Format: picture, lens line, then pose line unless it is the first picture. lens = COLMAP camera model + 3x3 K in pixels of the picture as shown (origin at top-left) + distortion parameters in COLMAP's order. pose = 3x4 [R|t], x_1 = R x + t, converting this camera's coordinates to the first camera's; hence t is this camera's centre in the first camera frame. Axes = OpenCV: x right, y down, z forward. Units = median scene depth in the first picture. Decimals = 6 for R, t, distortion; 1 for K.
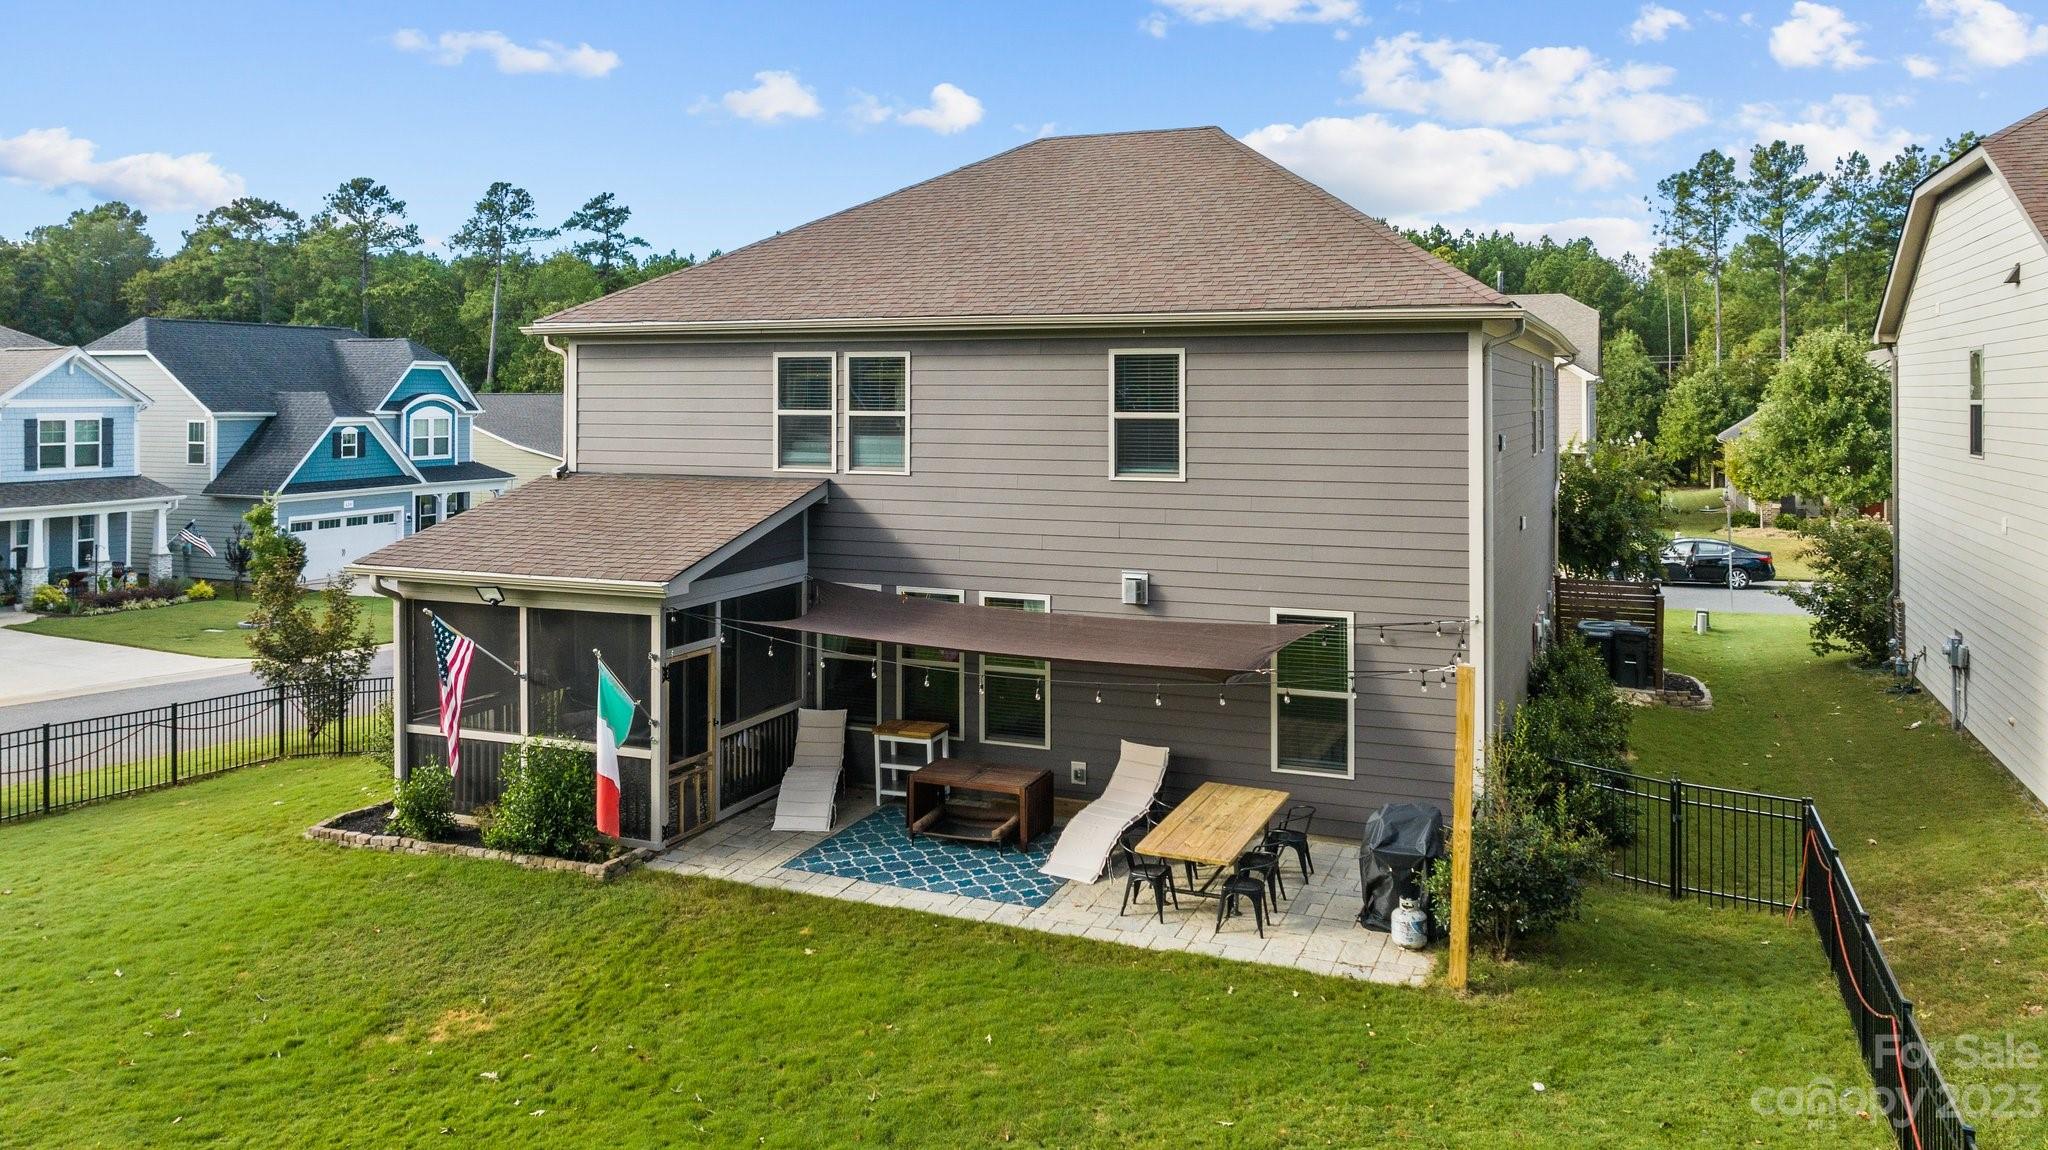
lens RADIAL K [[1486.2, 0, 1024.0], [0, 1486.2, 575.0], [0, 0, 1]] dist [-0.005828, -0.004583]
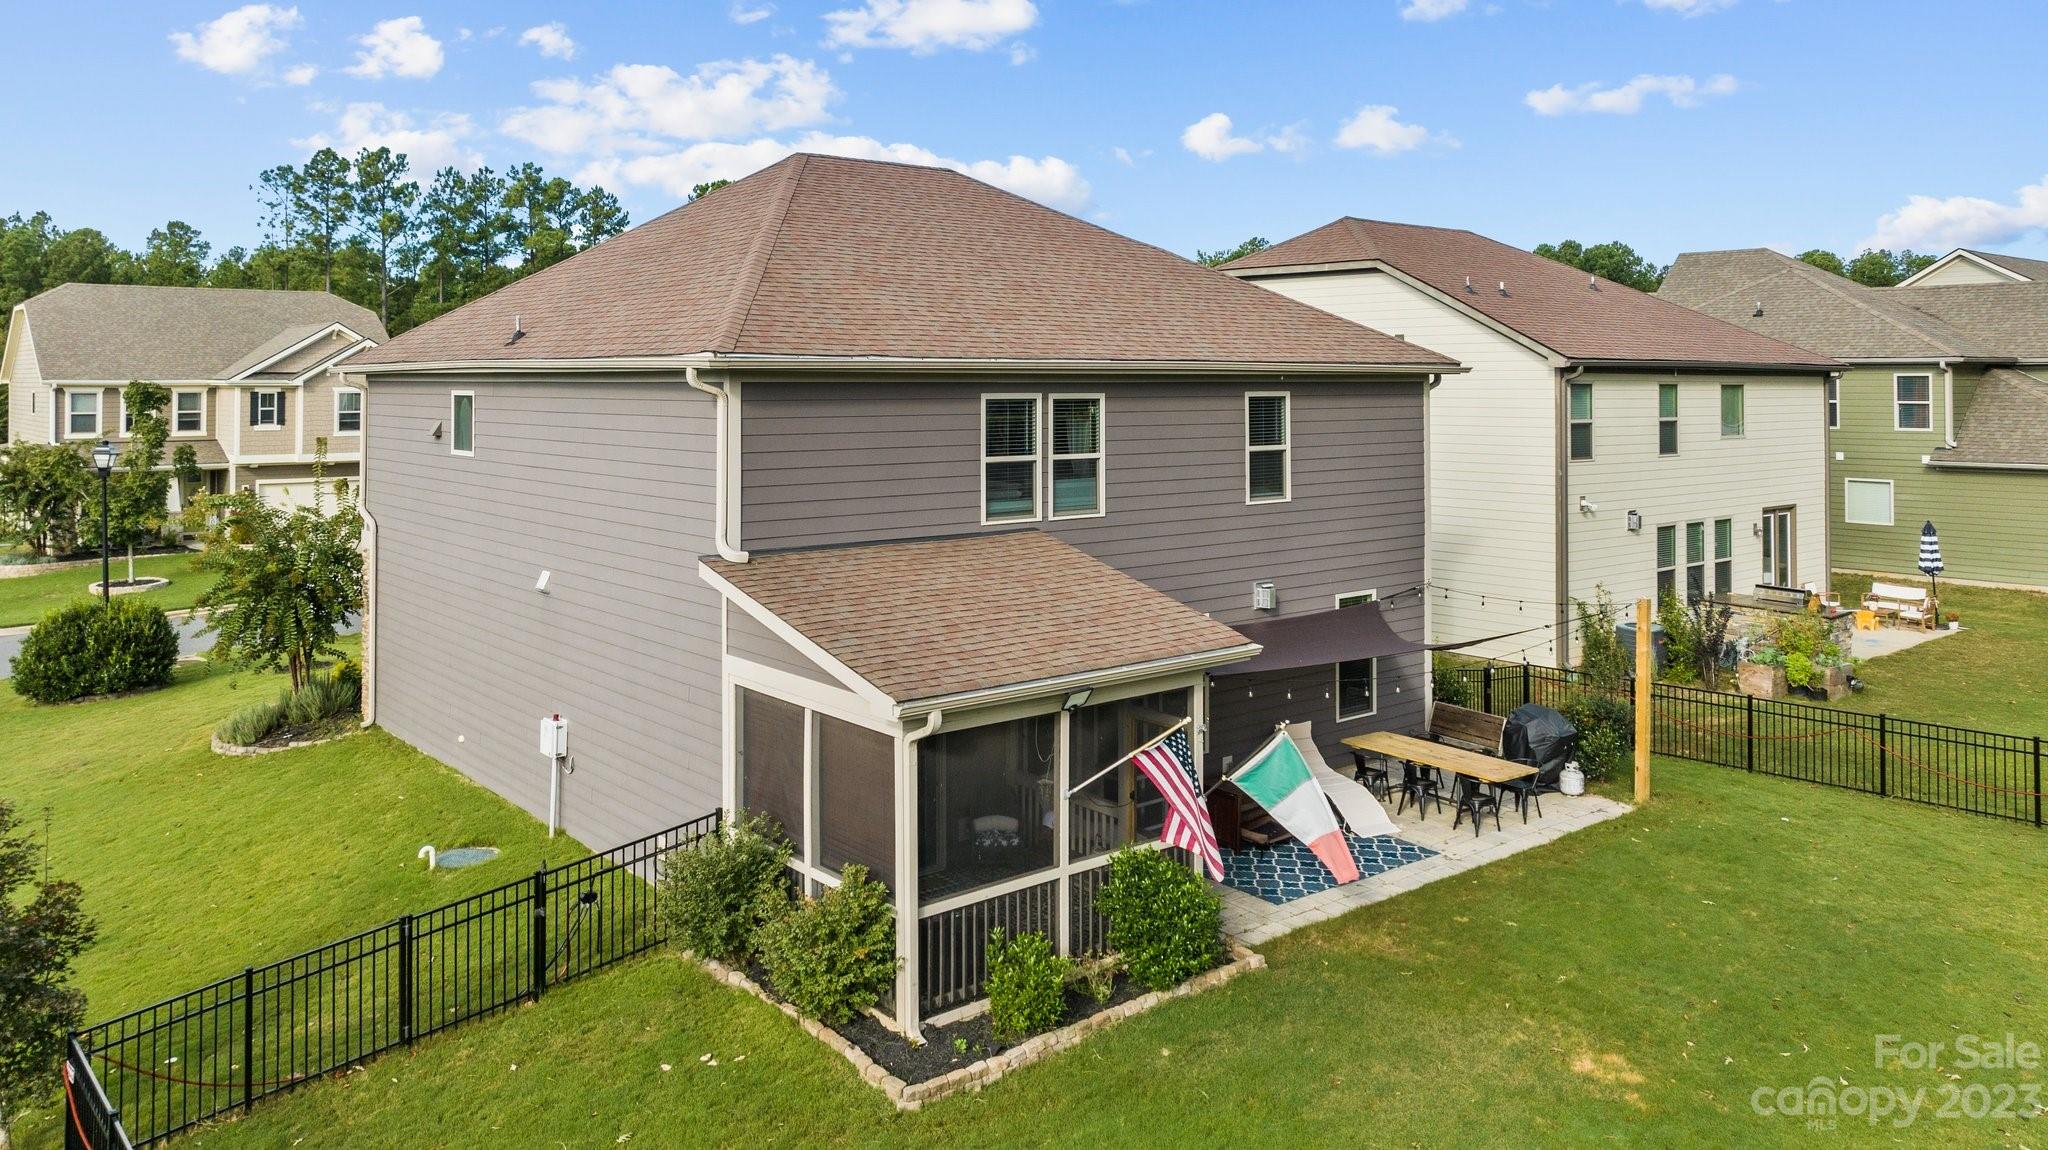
lens RADIAL K [[1486.2, 0, 1024.0], [0, 1486.2, 575.0], [0, 0, 1]] dist [-0.005828, -0.004583]
pose [[0.468139, -0.116951, 0.875881, -0.971905], [0.108521, 0.991309, 0.074362, -0.107404], [-0.876966, 0.060240, 0.476762, 0.568618]]
